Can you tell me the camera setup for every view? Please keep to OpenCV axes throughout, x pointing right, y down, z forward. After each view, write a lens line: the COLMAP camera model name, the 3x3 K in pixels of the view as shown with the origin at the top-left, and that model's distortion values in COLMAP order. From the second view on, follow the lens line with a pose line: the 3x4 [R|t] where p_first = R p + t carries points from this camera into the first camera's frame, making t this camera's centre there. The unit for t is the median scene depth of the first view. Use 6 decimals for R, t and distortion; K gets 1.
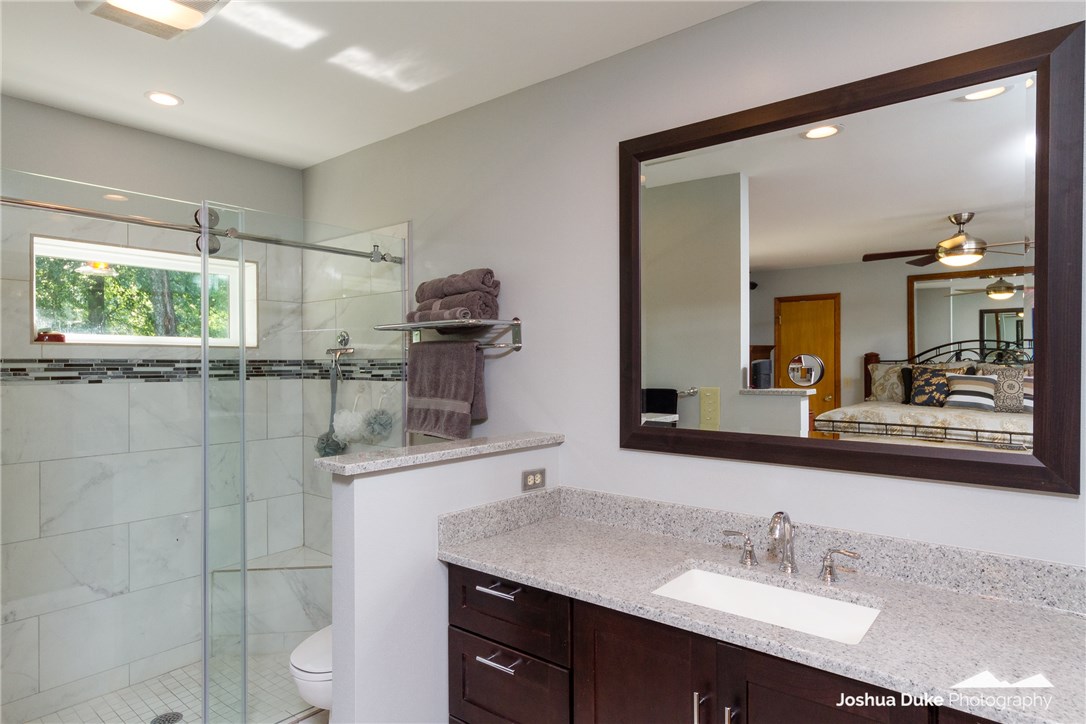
lens RADIAL K [[633.3, 0, 548.0], [0, 633.3, 365.5], [0, 0, 1]] dist [0.006517, 0.002111]
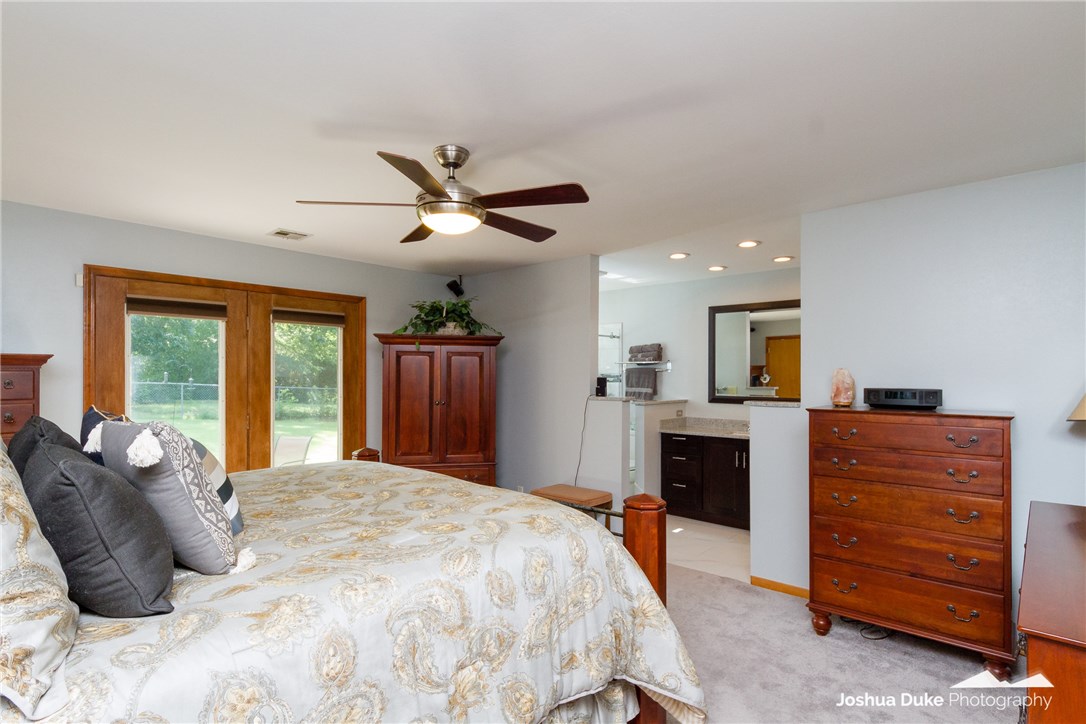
lens RADIAL K [[557.4, 0, 550.4], [0, 557.4, 371.9], [0, 0, 1]] dist [0.001623, -0.001493]
pose [[0.999317, 0.006023, -0.036449, -0.461388], [-0.006366, 0.999937, -0.009296, 0.005474], [0.036391, 0.009522, 0.999292, -1.455830]]
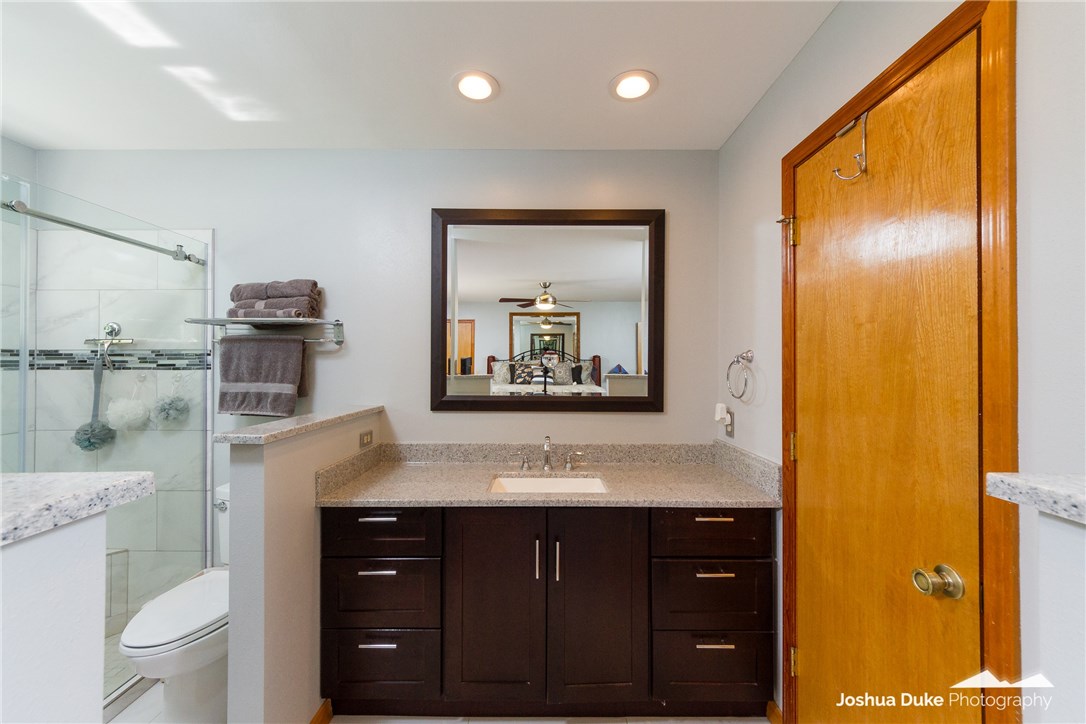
lens RADIAL K [[418.7, 0, 547.0], [0, 418.7, 358.2], [0, 0, 1]] dist [-0.004343, -0.000002]
pose [[0.772255, 0.010693, 0.635223, -0.244396], [-0.000110, 0.999861, -0.016698, 0.017570], [-0.635313, 0.012825, 0.772149, 0.046388]]
